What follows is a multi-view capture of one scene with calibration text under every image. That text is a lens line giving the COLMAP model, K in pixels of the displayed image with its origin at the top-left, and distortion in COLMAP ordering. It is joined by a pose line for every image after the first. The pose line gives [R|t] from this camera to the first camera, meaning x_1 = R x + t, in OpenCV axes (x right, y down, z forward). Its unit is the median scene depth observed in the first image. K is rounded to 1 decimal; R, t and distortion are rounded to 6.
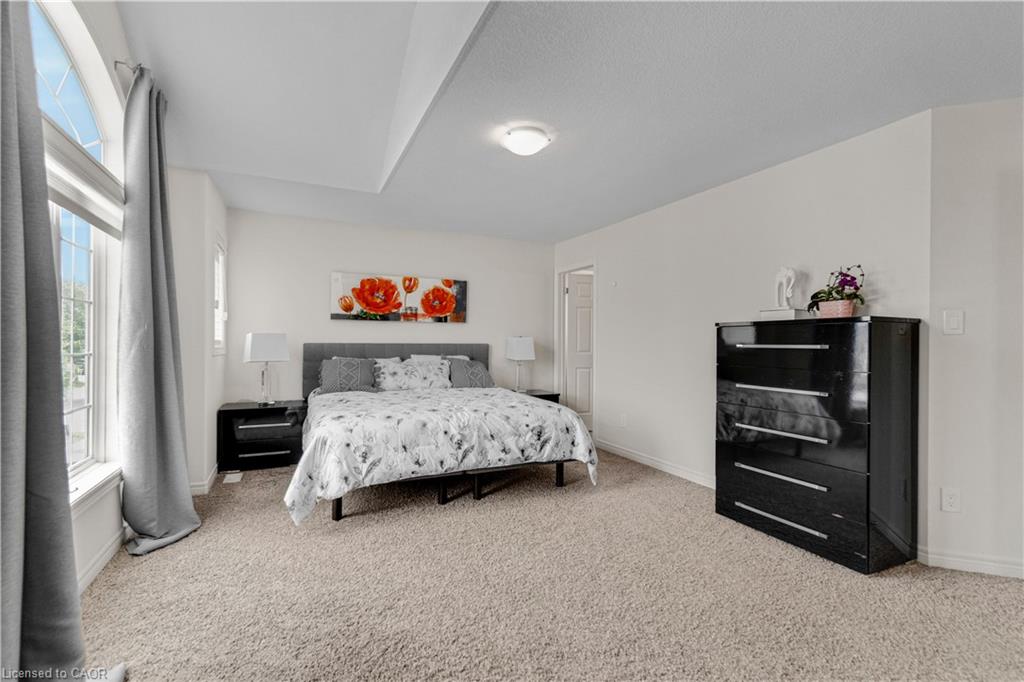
lens RADIAL K [[456.3, 0, 509.7], [0, 456.3, 339.2], [0, 0, 1]] dist [0.001408, 0.001032]
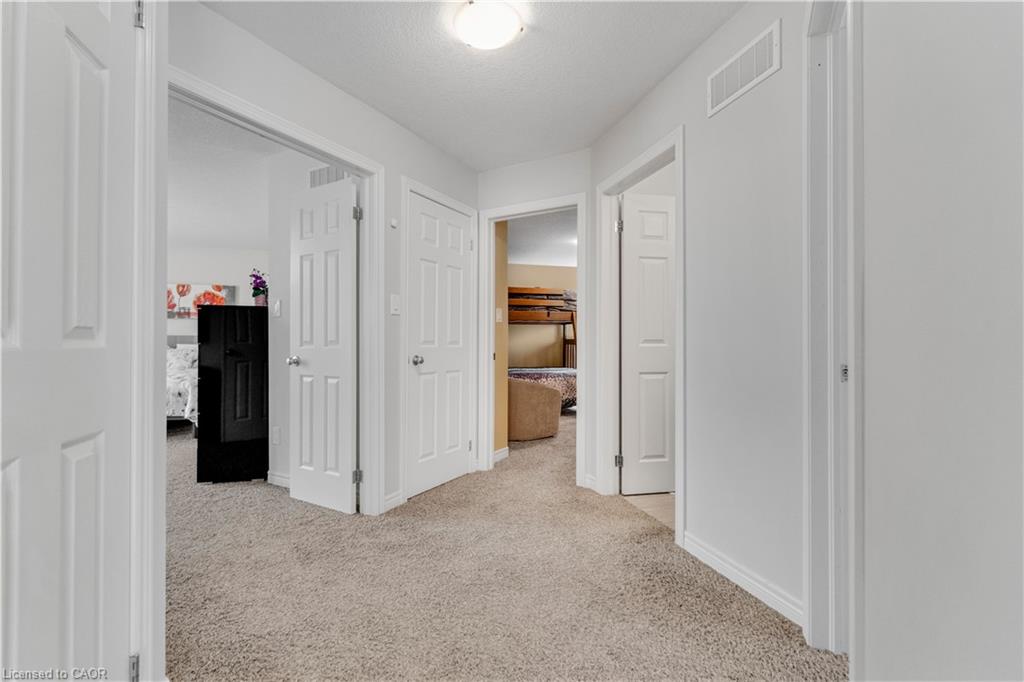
lens RADIAL K [[456.3, 0, 511.0], [0, 456.3, 343.7], [0, 0, 1]] dist [0.001408, 0.001032]
pose [[0.987345, -0.002336, -0.158572, 1.358913], [0.002481, 0.999997, 0.000715, 0.051042], [0.158569, -0.001099, 0.987347, -0.191873]]
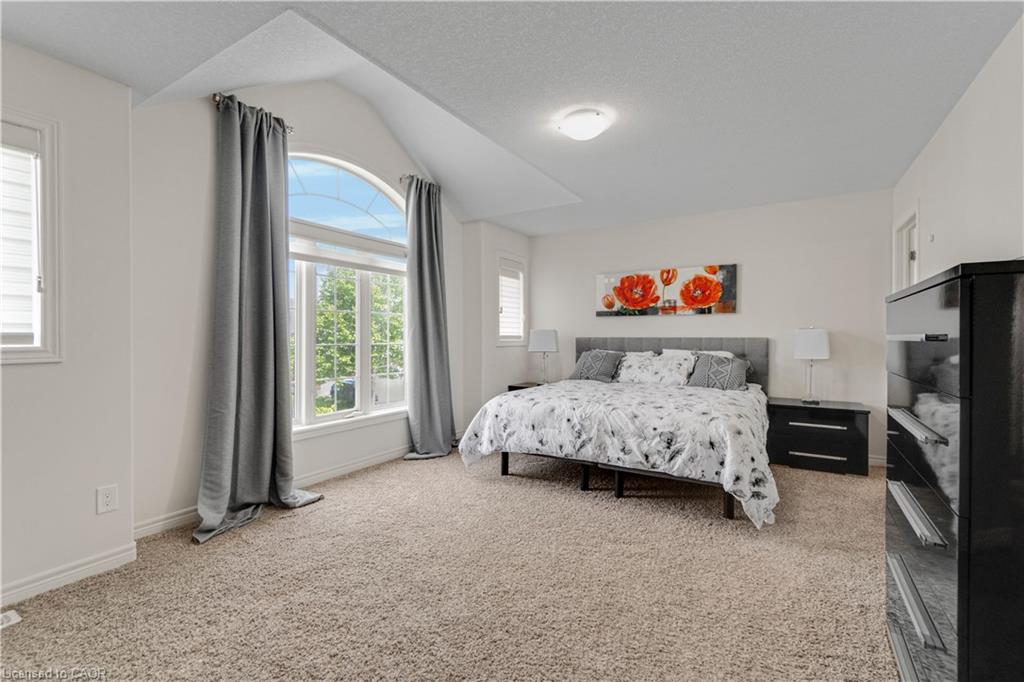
lens RADIAL K [[456.3, 0, 507.9], [0, 456.3, 336.9], [0, 0, 1]] dist [0.001408, 0.001032]
pose [[0.543047, -0.005308, -0.839685, 0.620345], [0.007835, 0.999969, -0.001255, 0.009973], [0.839666, -0.005897, 0.543072, 0.281164]]
